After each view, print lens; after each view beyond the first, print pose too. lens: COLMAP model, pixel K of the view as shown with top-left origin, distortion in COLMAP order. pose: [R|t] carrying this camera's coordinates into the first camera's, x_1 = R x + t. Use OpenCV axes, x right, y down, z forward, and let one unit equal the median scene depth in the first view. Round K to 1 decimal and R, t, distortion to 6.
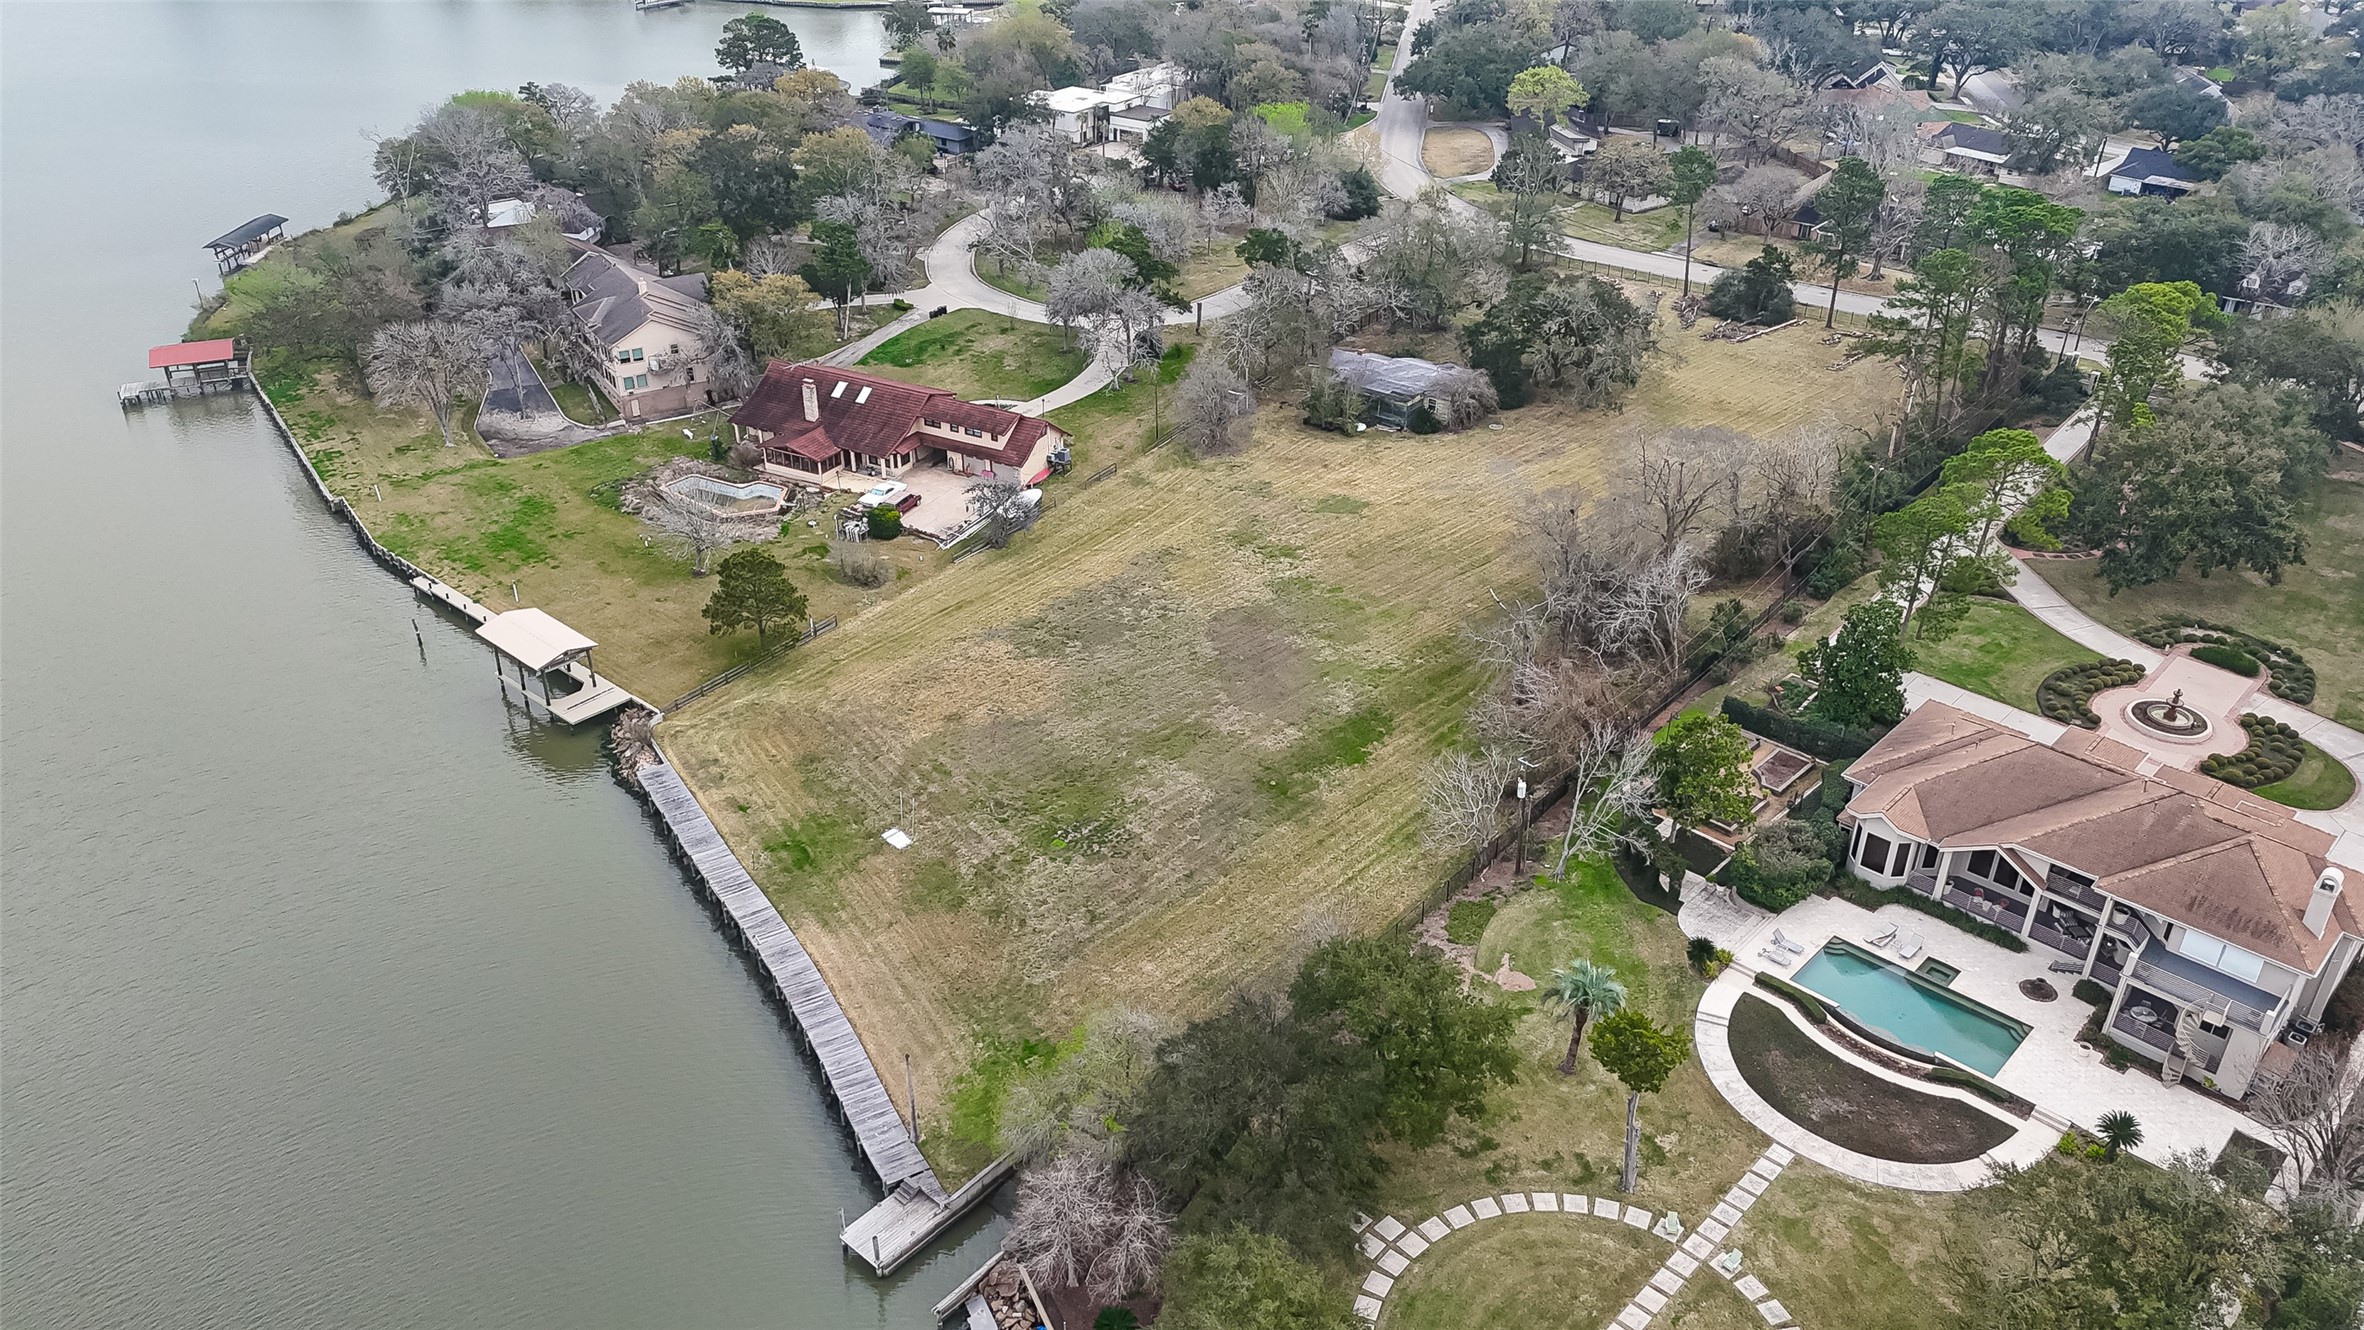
lens RADIAL K [[1722.9, 0, 1177.9], [0, 1722.9, 684.0], [0, 0, 1]] dist [0.088872, -0.085303]
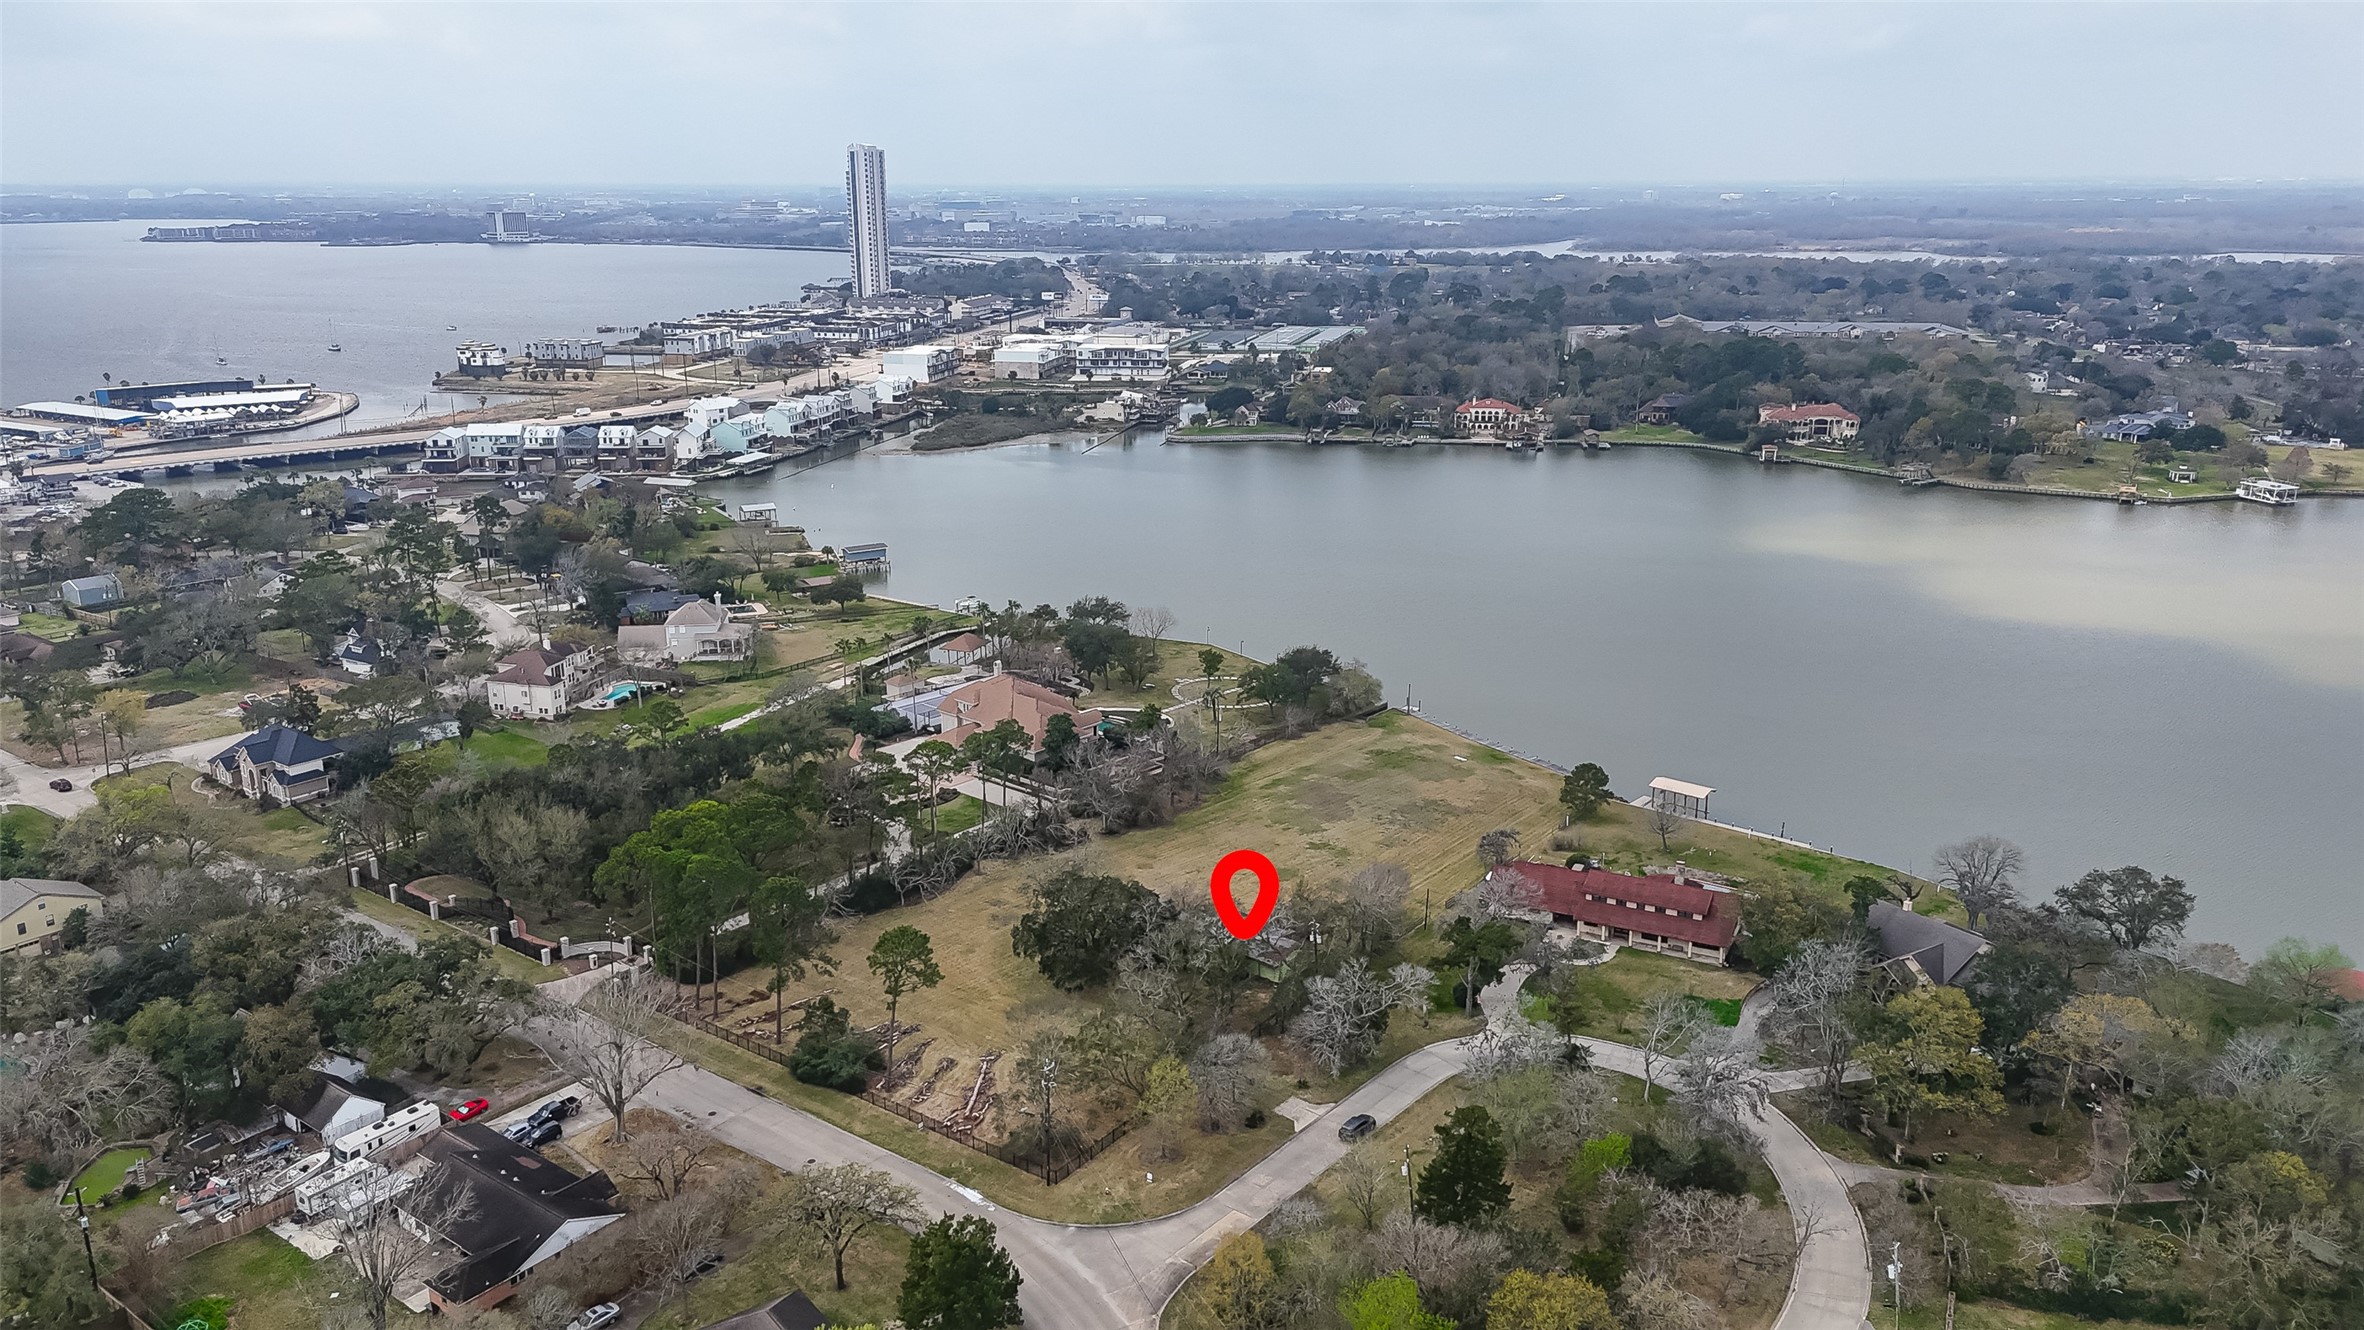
lens RADIAL K [[1726.3, 0, 1182.0], [0, 1726.3, 665.0], [0, 0, 1]] dist [0.121439, -0.158815]
pose [[-0.999831, 0.003248, -0.018069, 0.244480], [-0.010761, 0.693718, 0.720167, -1.541559], [0.014874, 0.720240, -0.693566, 2.239184]]
